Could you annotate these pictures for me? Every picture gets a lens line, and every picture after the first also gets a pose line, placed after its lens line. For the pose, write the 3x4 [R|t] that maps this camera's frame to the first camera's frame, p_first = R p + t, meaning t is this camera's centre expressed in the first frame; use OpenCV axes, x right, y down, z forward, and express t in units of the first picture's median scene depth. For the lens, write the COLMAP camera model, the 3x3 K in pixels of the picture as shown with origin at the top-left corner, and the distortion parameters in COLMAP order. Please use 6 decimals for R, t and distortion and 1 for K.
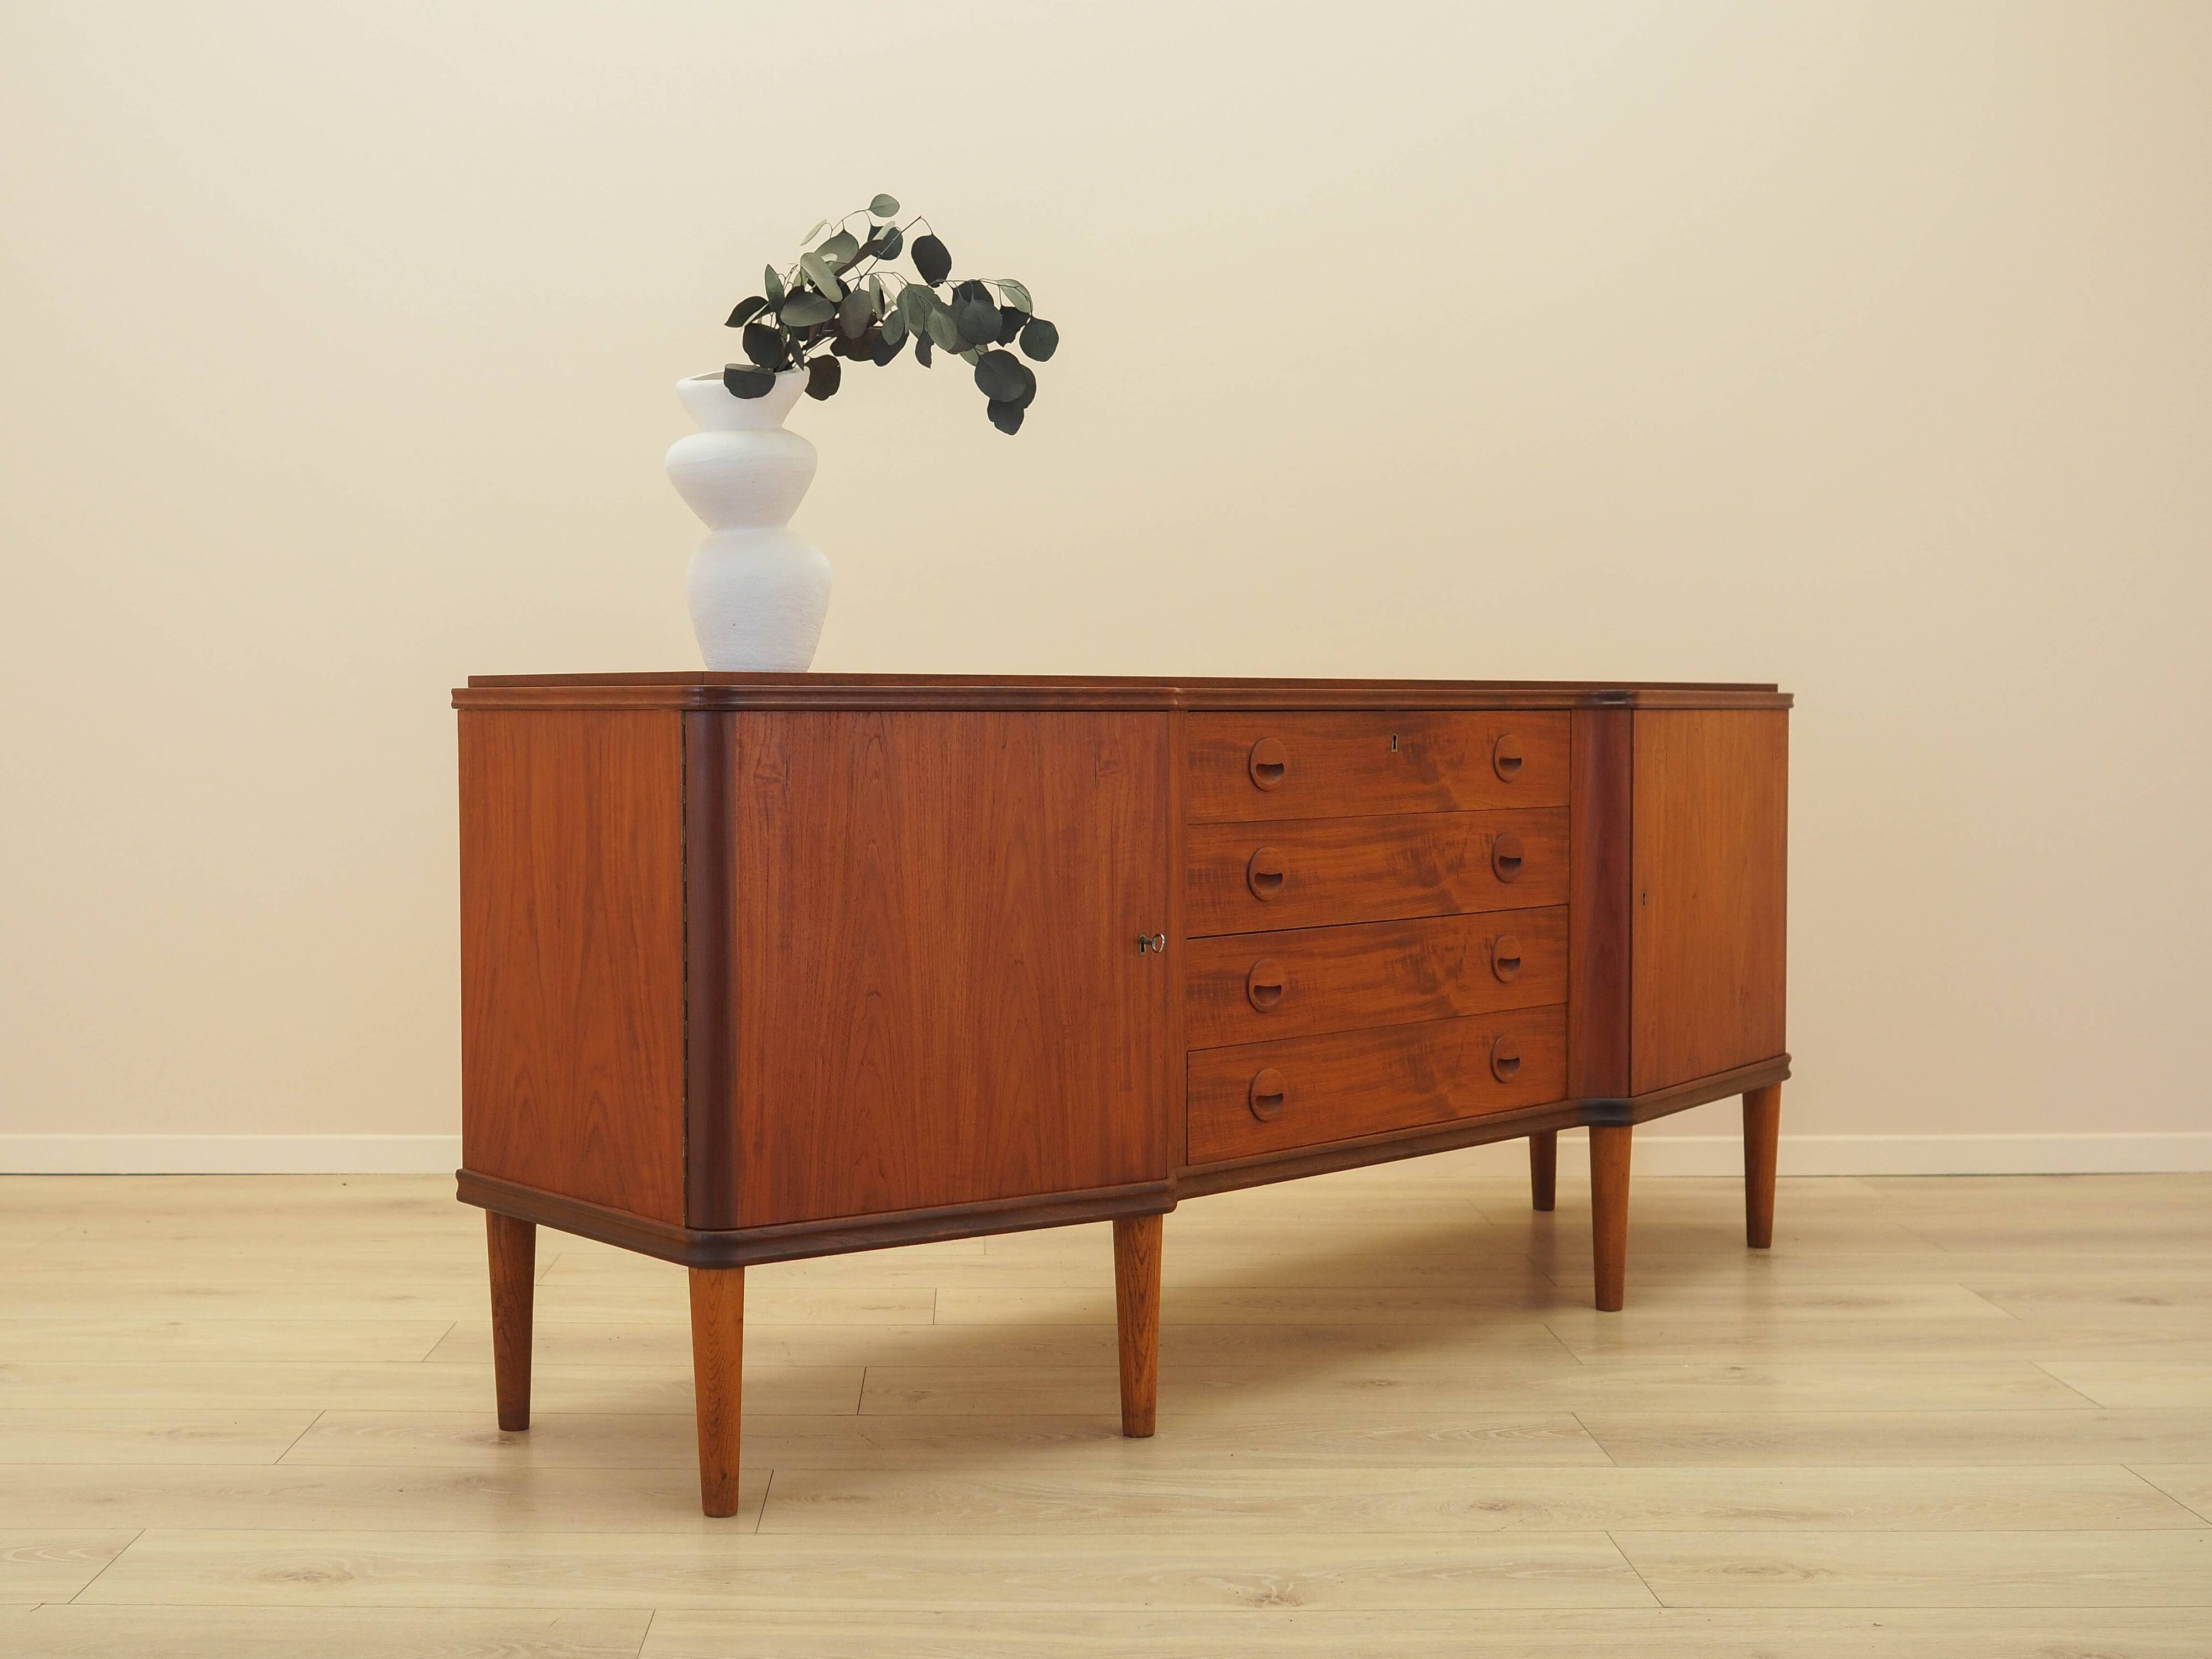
lens RADIAL K [[2431.3, 0, 942.6], [0, 2431.3, 830.3], [0, 0, 1]] dist [-0.034215, 0.016474]
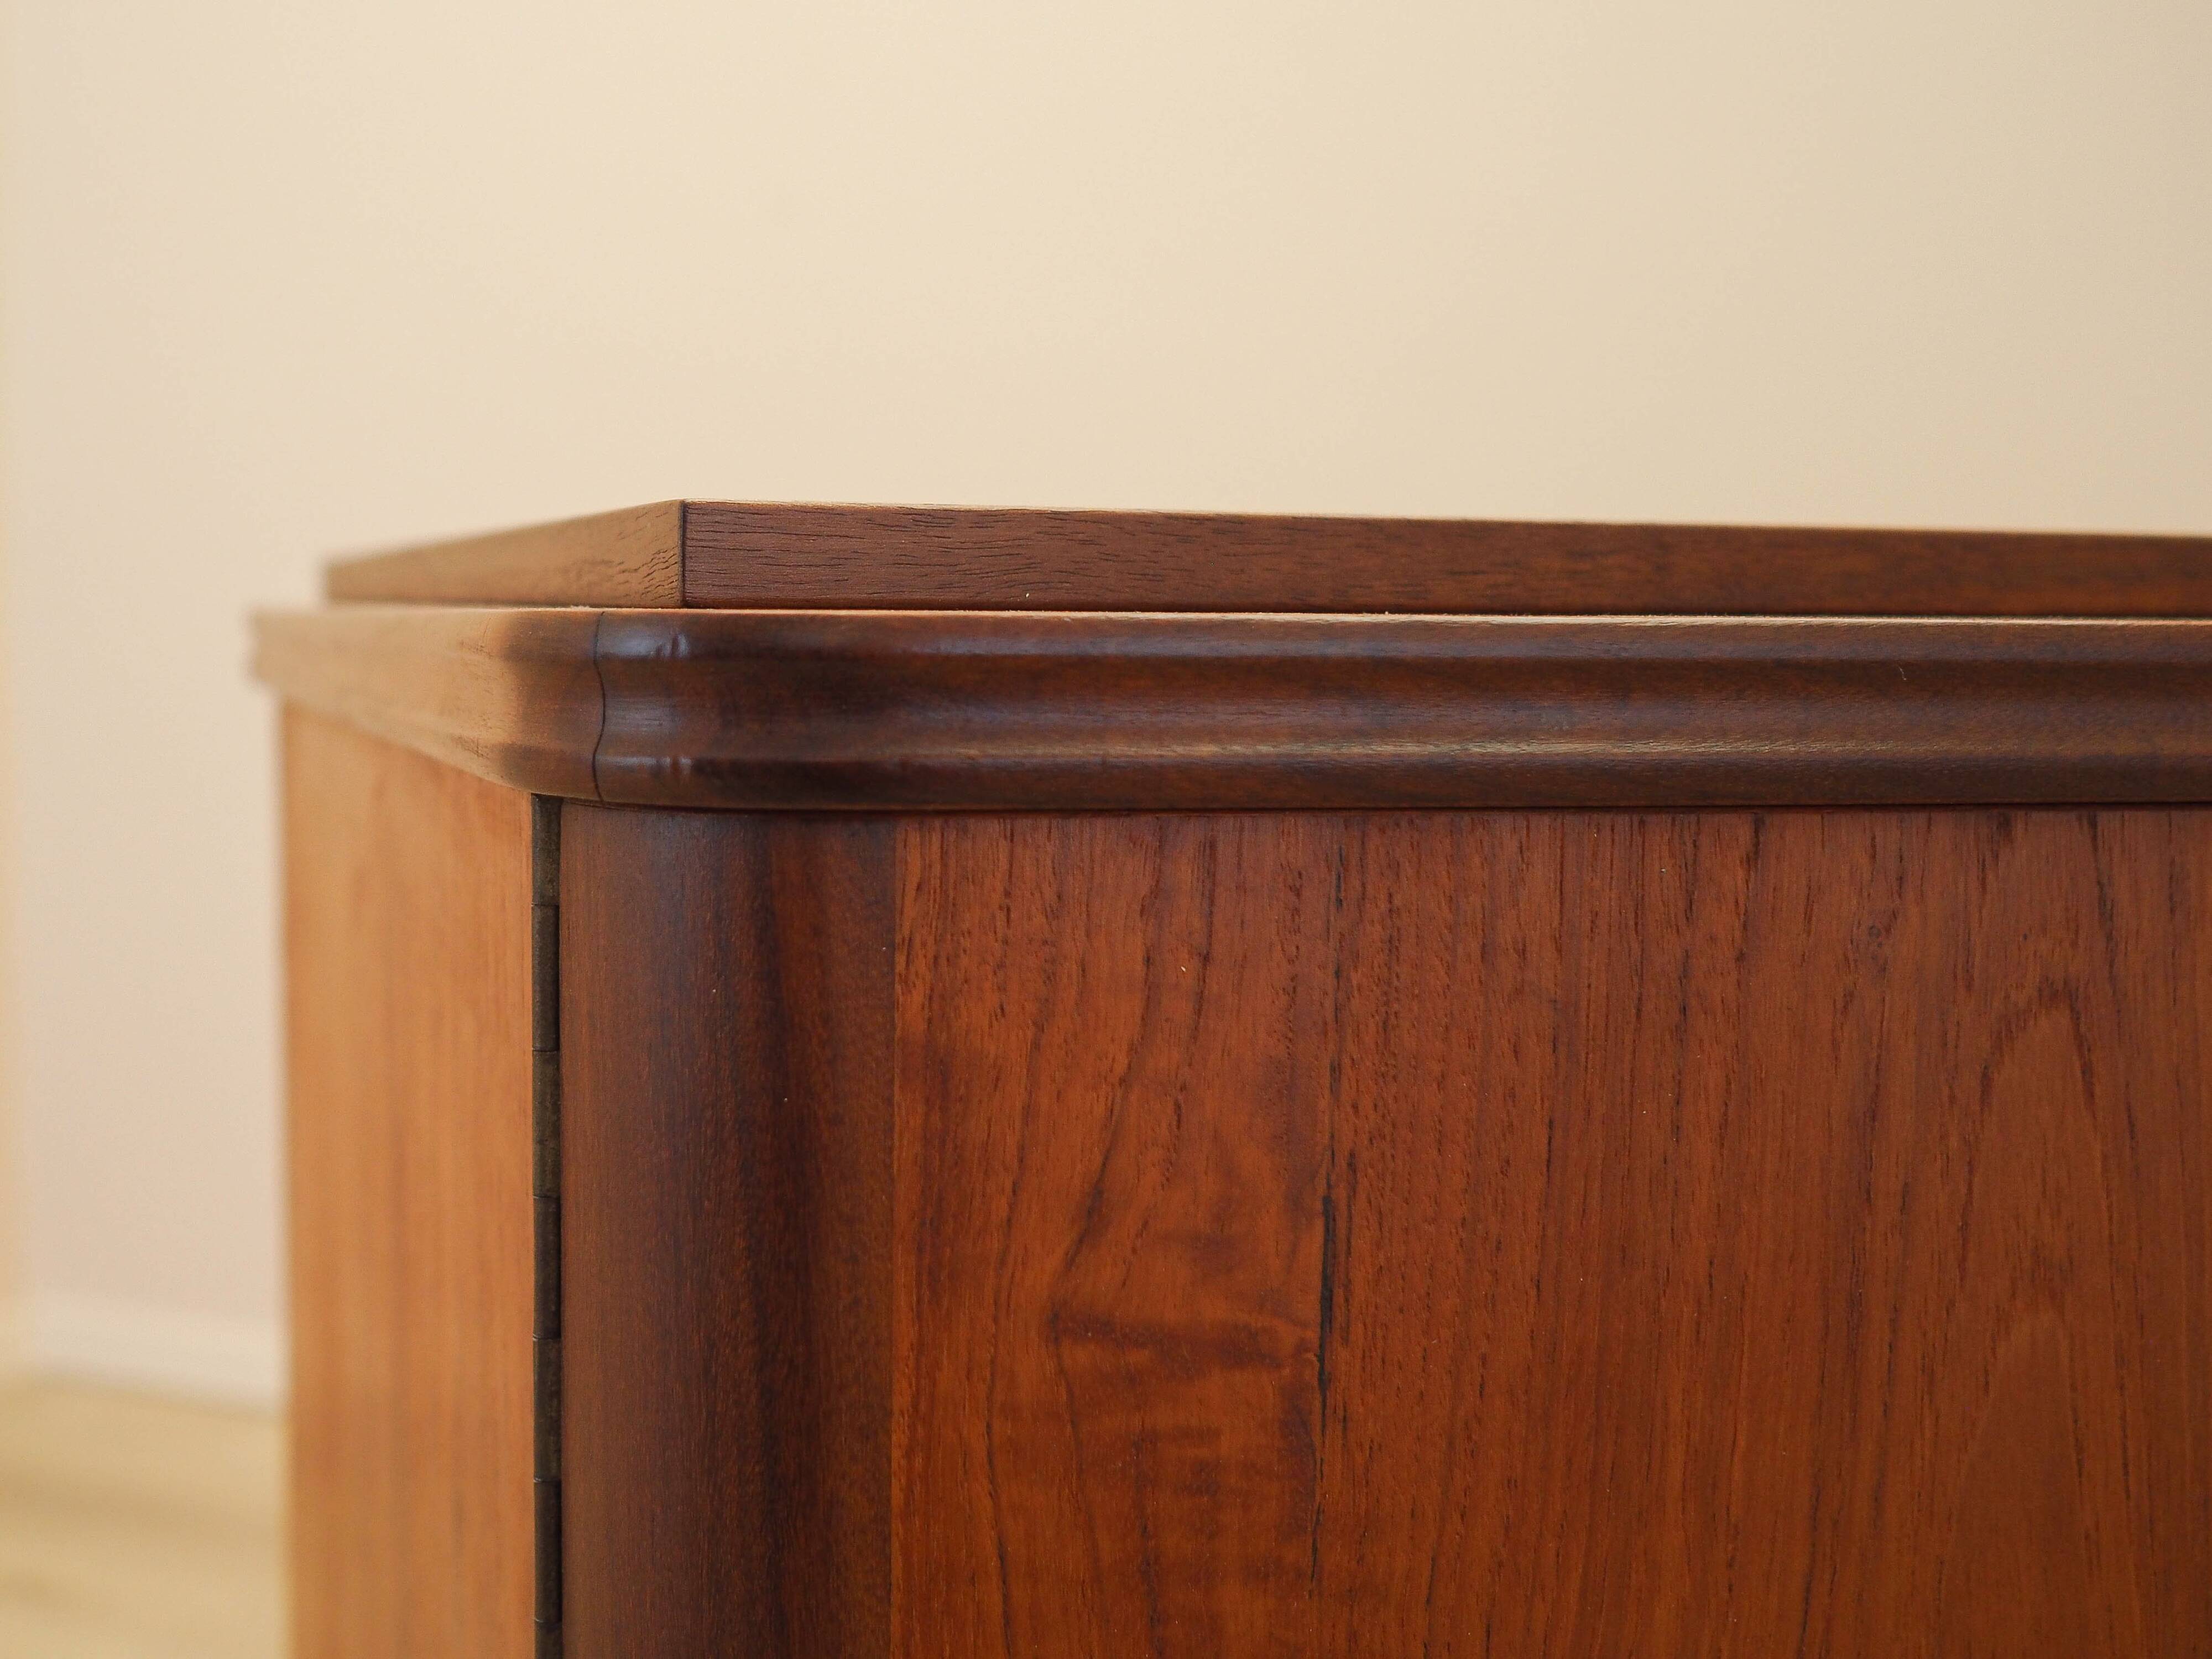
lens RADIAL K [[2343.5, 0, 1092.7], [0, 2343.5, 778.9], [0, 0, 1]] dist [-0.039956, 0.029451]
pose [[0.935266, 0.027447, -0.352880, -0.030176], [-0.024270, 0.999615, 0.013426, -0.048306], [0.353113, -0.003993, 0.935572, 0.814793]]
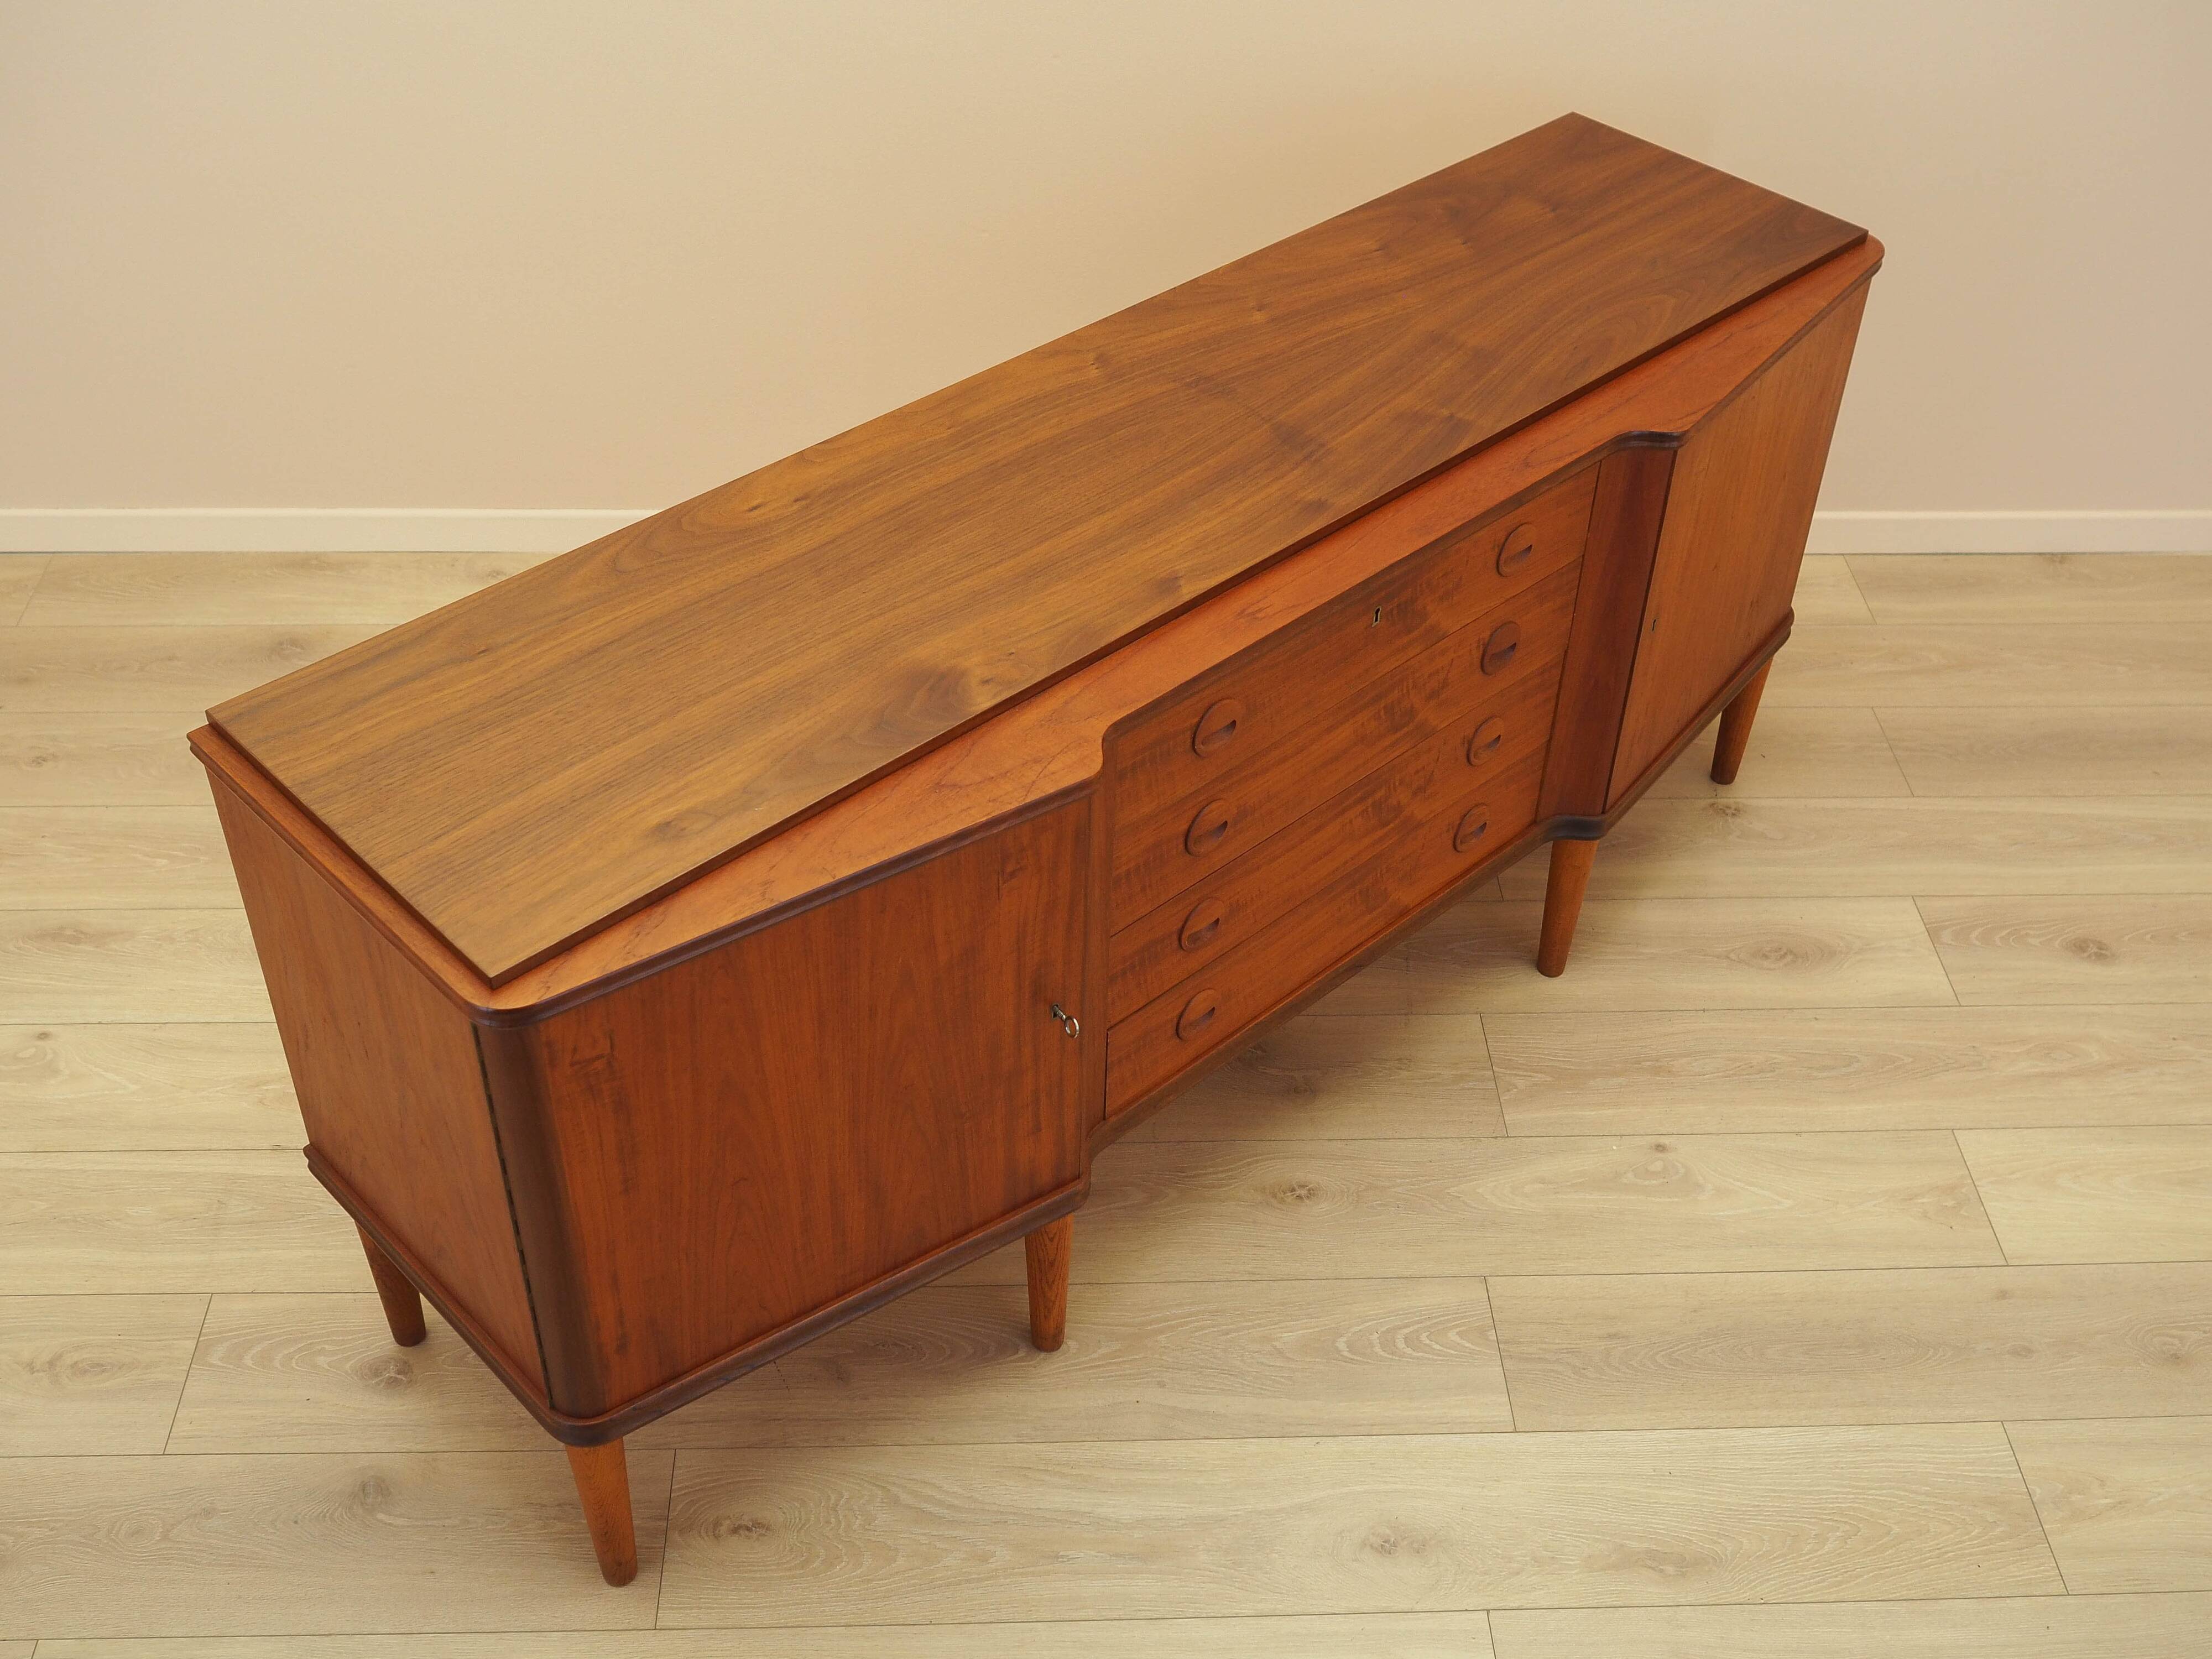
lens RADIAL K [[2343.5, 0, 1092.7], [0, 2343.5, 778.9], [0, 0, 1]] dist [-0.039956, 0.029451]
pose [[0.998223, -0.015451, 0.057547, 0.049699], [-0.021705, 0.805145, 0.592681, -0.523772], [-0.055491, -0.592877, 0.803379, 0.382351]]
